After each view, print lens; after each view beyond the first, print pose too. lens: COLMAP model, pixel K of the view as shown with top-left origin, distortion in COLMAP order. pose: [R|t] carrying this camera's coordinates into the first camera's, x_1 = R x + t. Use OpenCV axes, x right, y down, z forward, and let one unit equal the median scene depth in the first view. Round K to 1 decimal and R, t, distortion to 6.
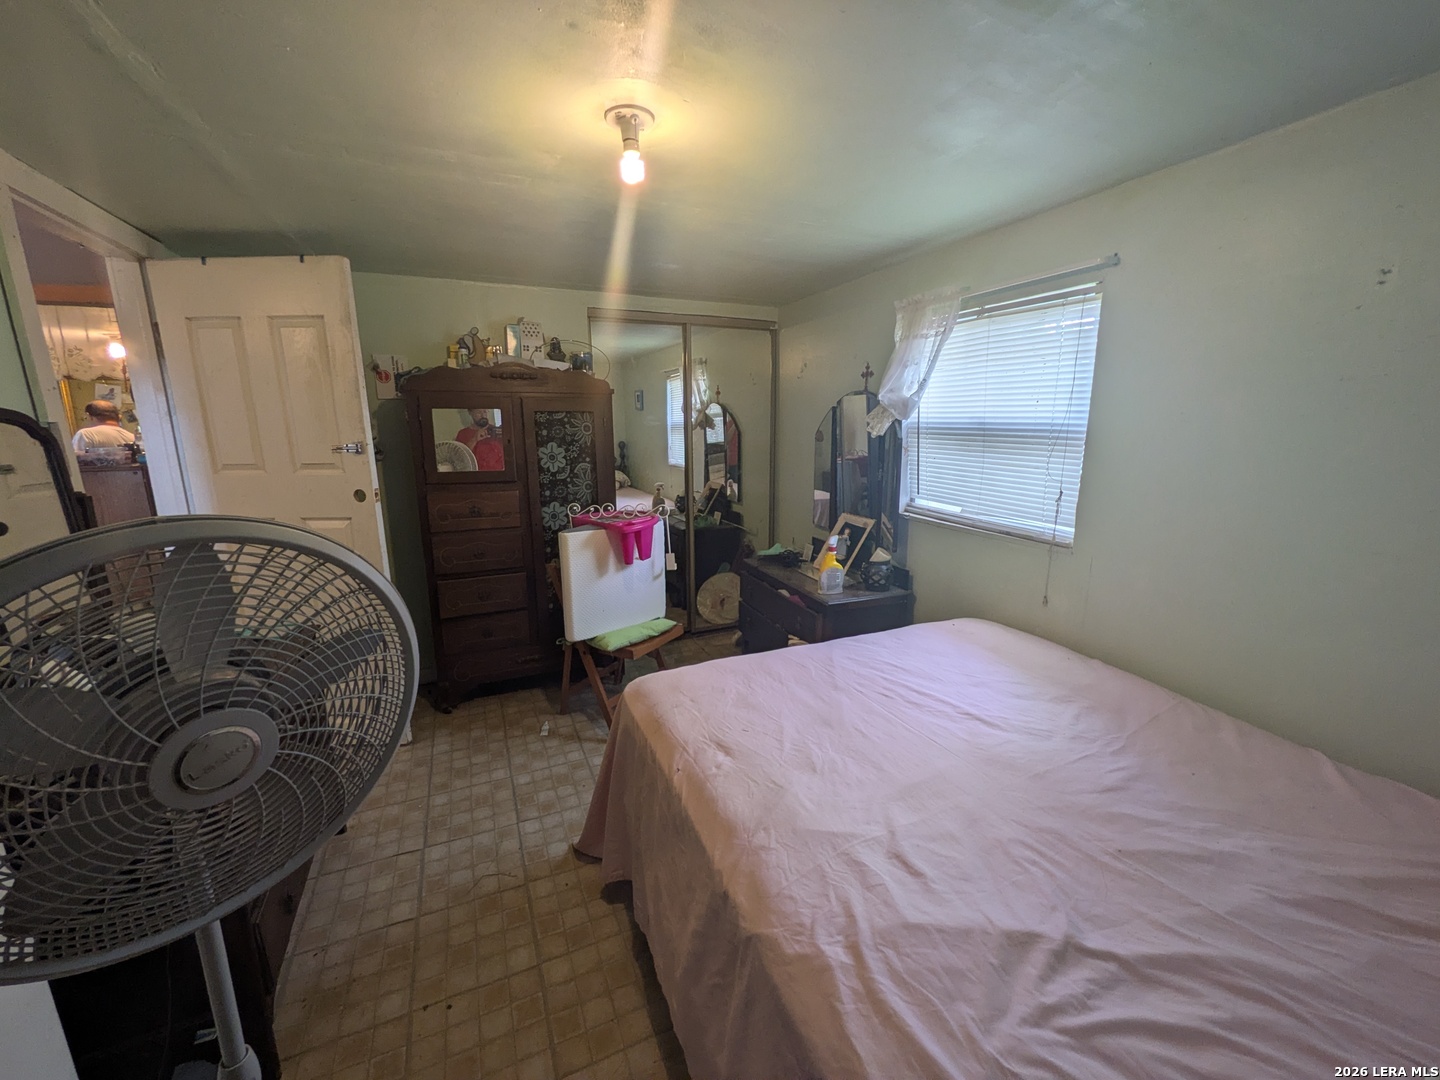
lens RADIAL K [[574.2, 0, 721.4], [0, 574.2, 542.4], [0, 0, 1]] dist [-0.003340, 0.001023]
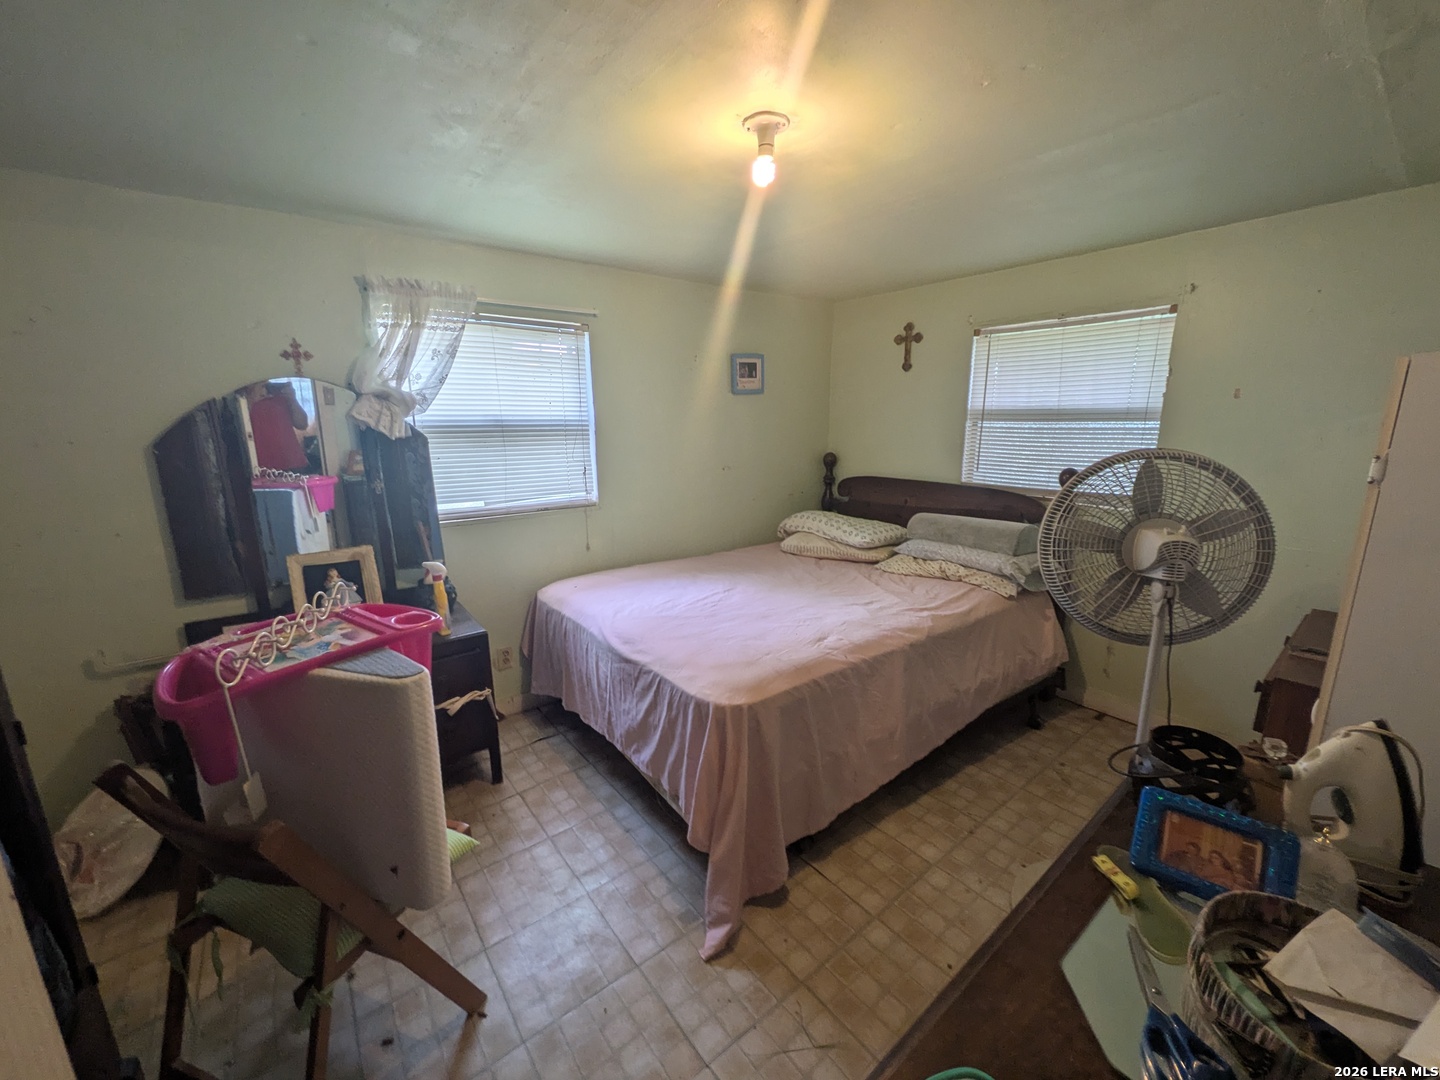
lens RADIAL K [[574.2, 0, 723.7], [0, 574.2, 539.4], [0, 0, 1]] dist [-0.003340, 0.001023]
pose [[-0.253291, -0.195643, 0.947400, -0.938362], [0.210196, 0.944809, 0.251304, -0.221764], [-0.944278, 0.262793, -0.198188, 1.077908]]
